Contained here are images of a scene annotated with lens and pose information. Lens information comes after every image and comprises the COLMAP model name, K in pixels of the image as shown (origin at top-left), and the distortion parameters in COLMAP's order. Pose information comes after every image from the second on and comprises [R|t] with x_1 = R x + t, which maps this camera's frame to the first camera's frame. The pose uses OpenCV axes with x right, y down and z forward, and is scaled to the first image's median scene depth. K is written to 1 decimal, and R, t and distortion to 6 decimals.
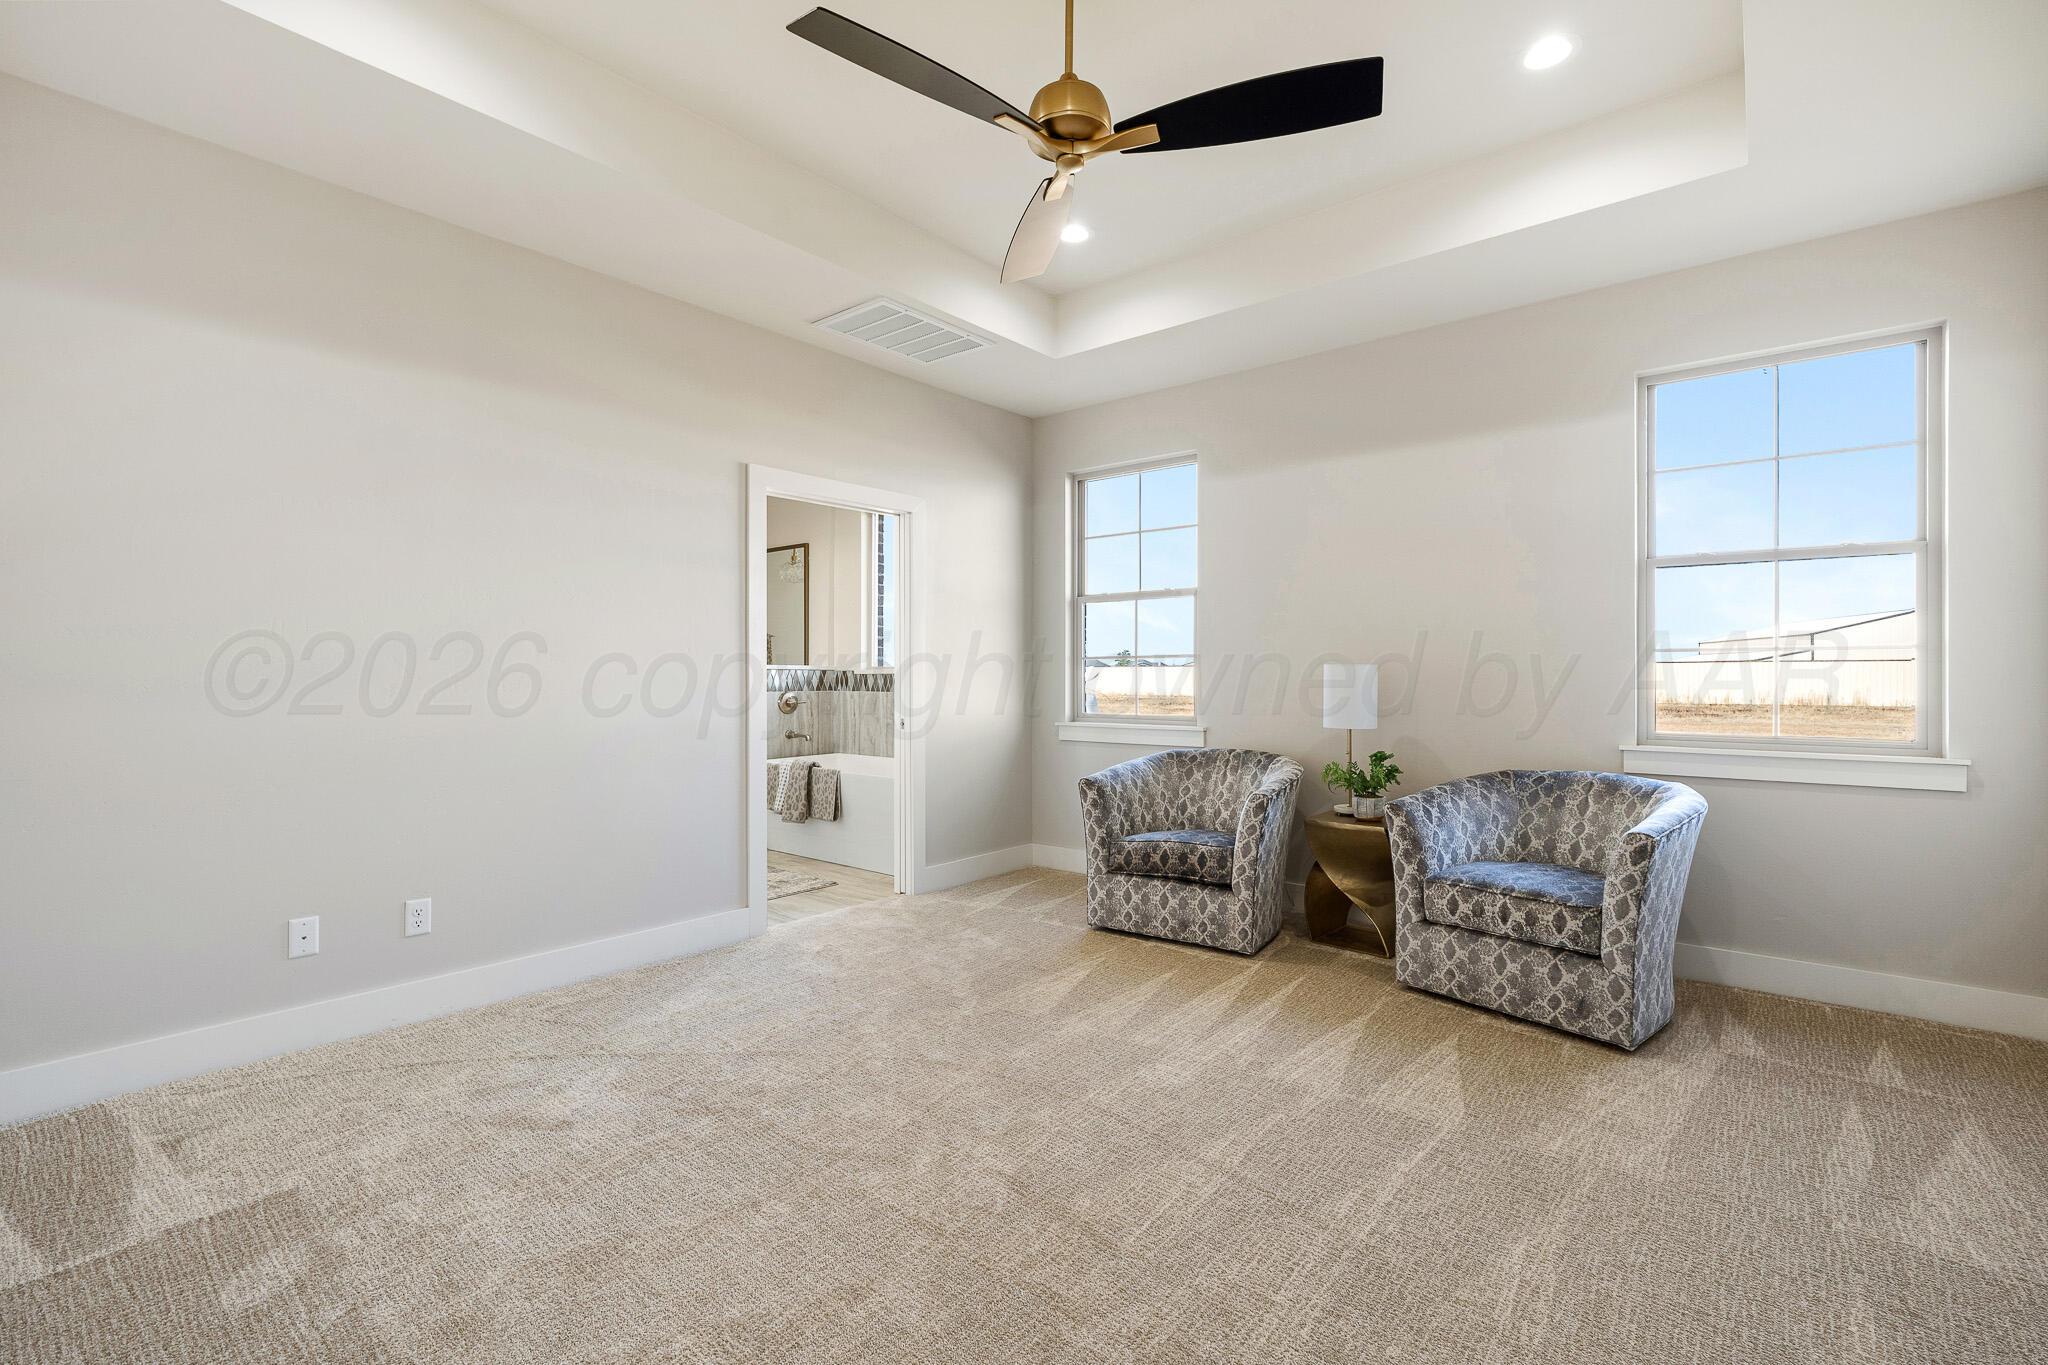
lens RADIAL K [[912.5, 0, 1024.6], [0, 912.5, 674.6], [0, 0, 1]] dist [-0.014715, 0.003166]
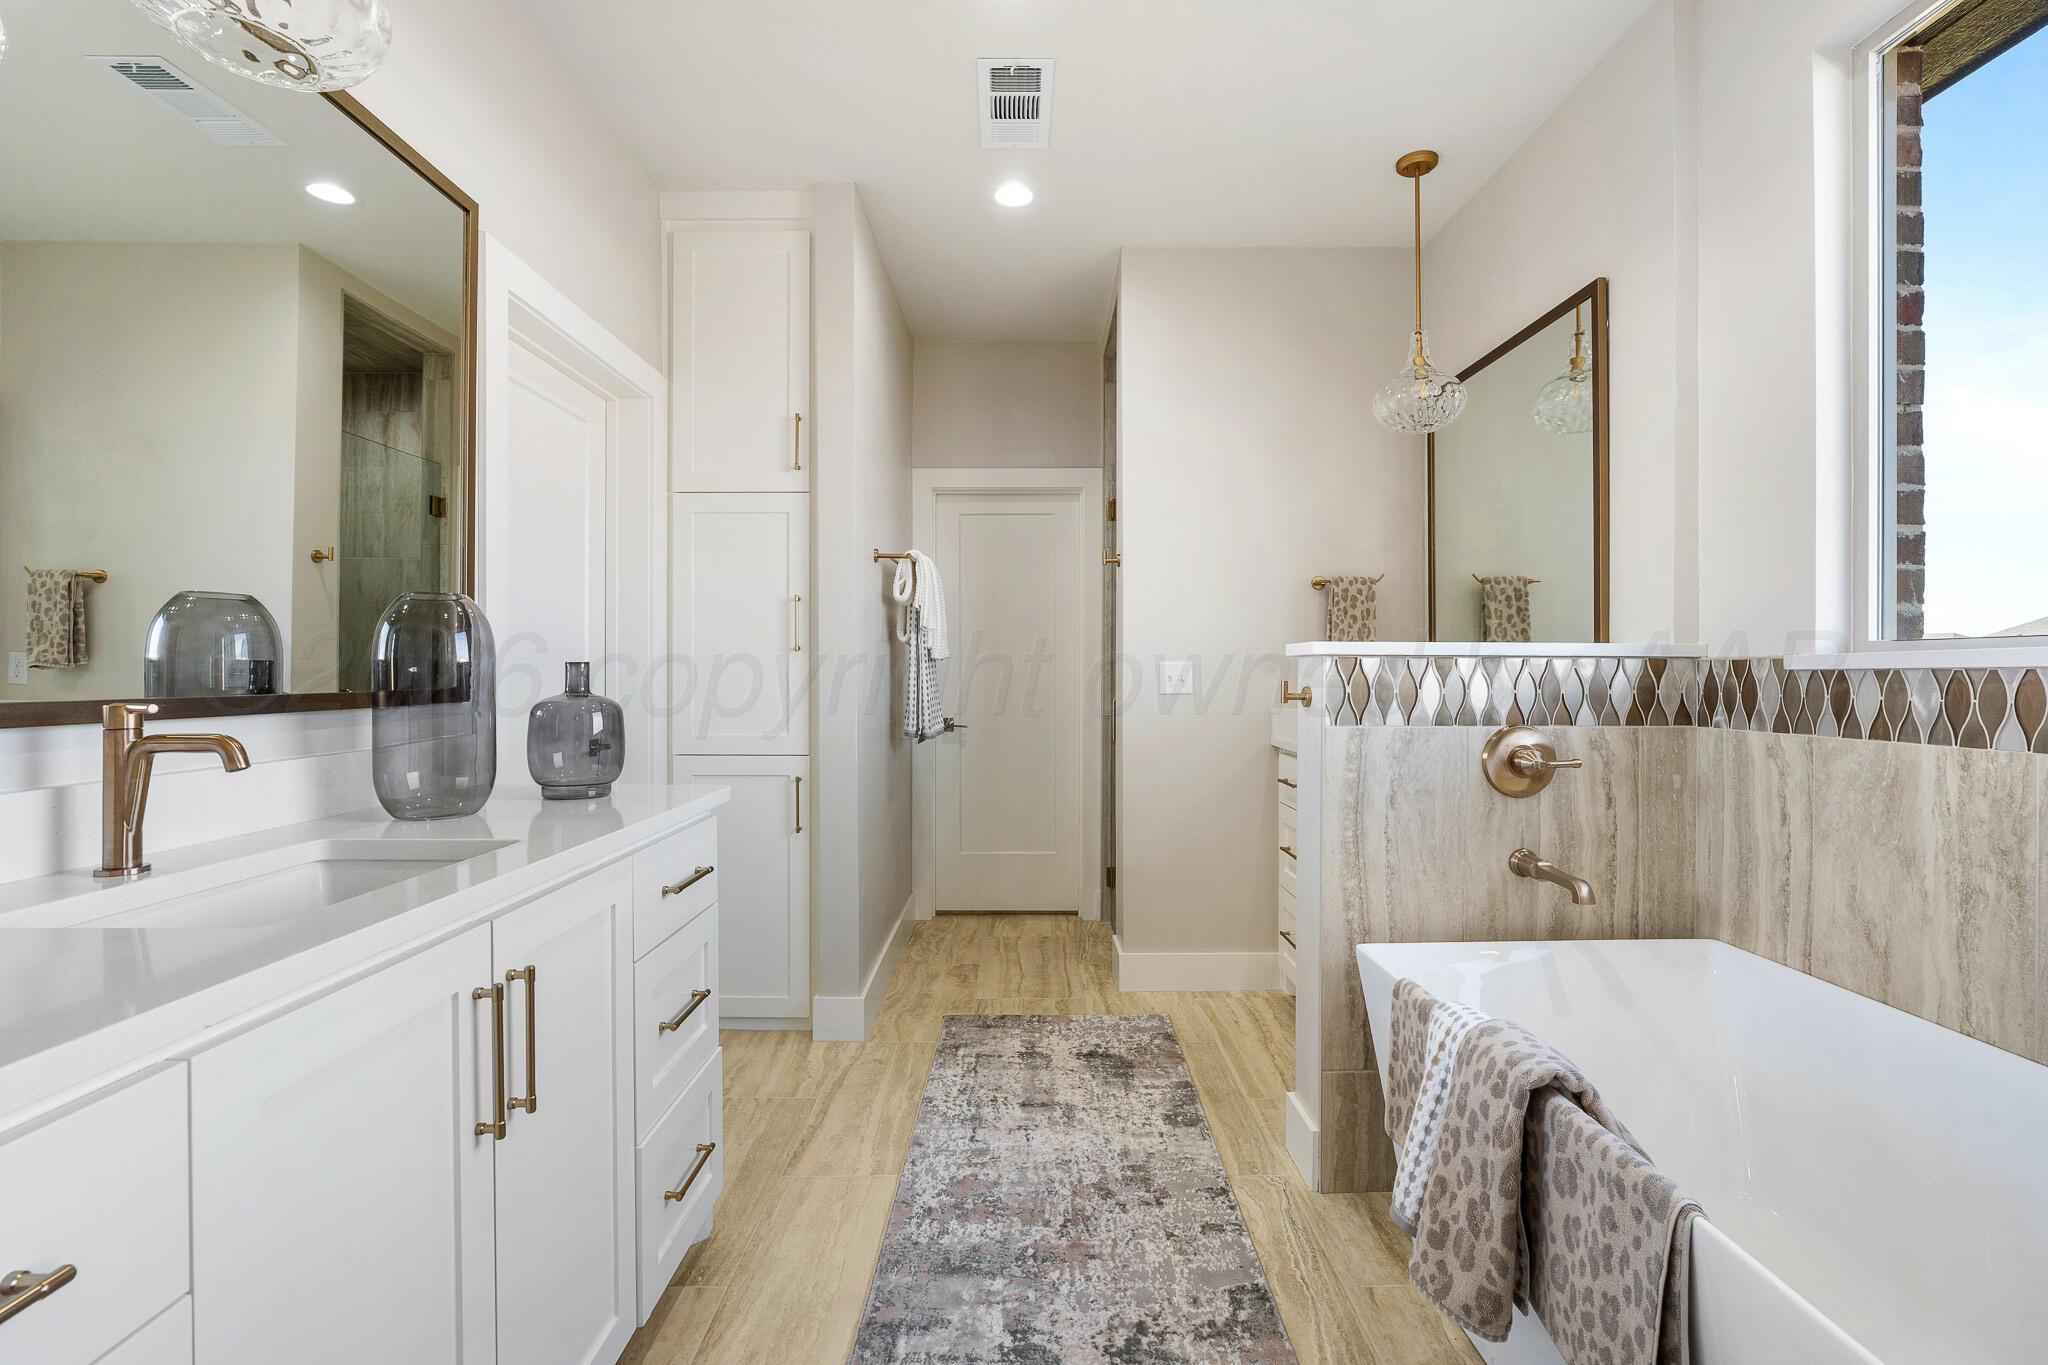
lens RADIAL K [[912.5, 0, 1030.9], [0, 912.5, 673.2], [0, 0, 1]] dist [-0.014715, 0.003166]
pose [[0.645942, 0.000572, -0.763387, -0.127036], [-0.001458, 0.999999, -0.000485, 0.000609], [0.763386, 0.001426, 0.645942, 0.659882]]
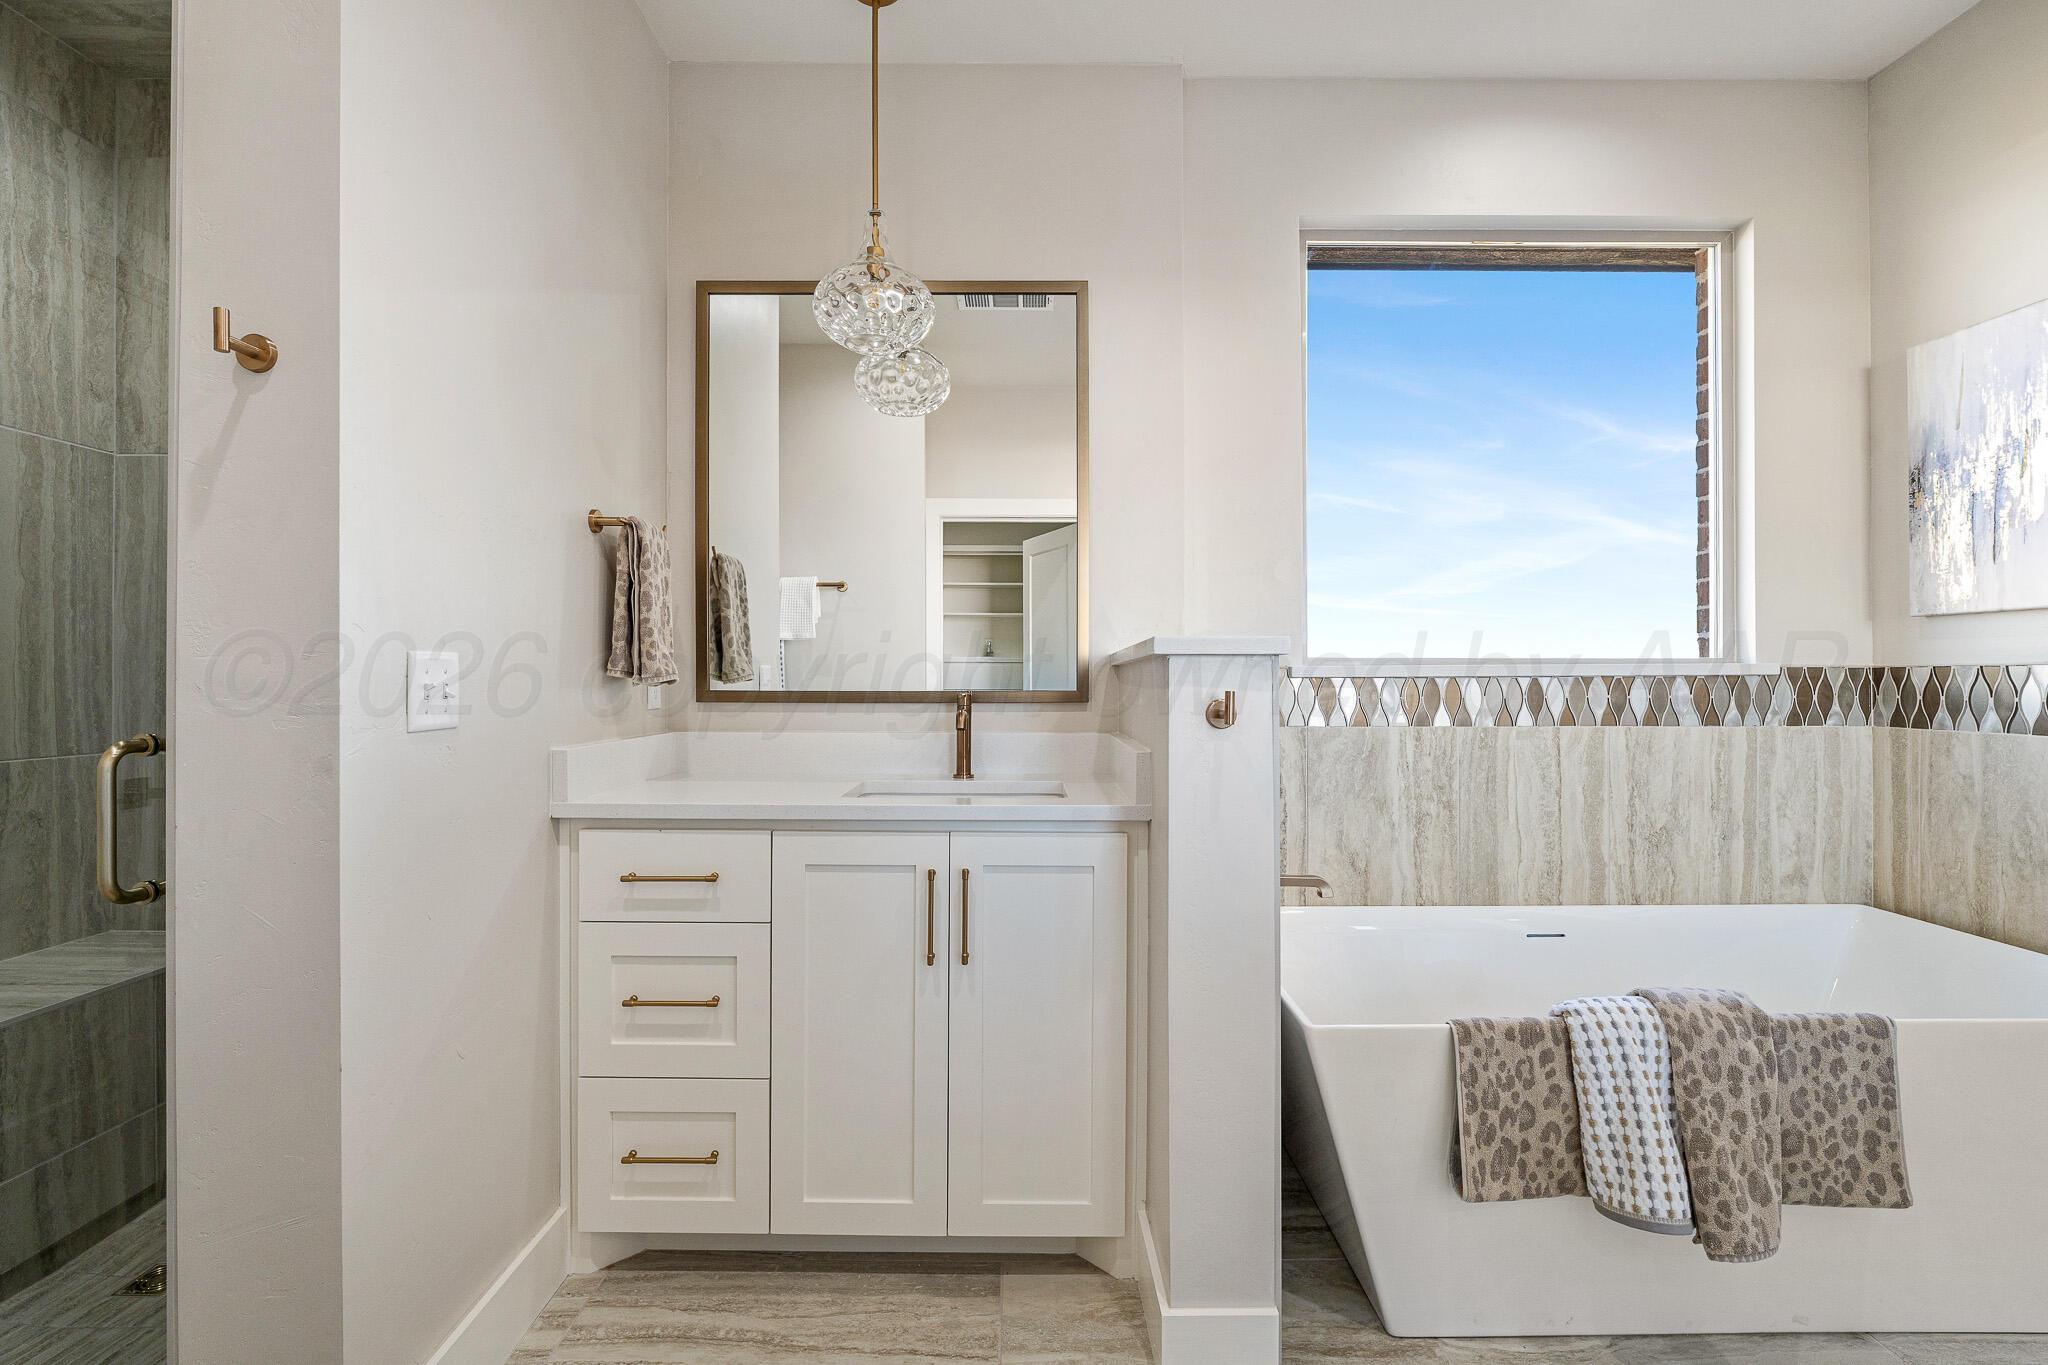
lens RADIAL K [[912.5, 0, 1023.6], [0, 912.5, 679.8], [0, 0, 1]] dist [-0.014715, 0.003166]
pose [[0.768695, -0.000360, 0.639616, -0.493507], [0.001099, 0.999999, -0.000757, 0.000263], [-0.639615, 0.001285, 0.768694, 0.802143]]
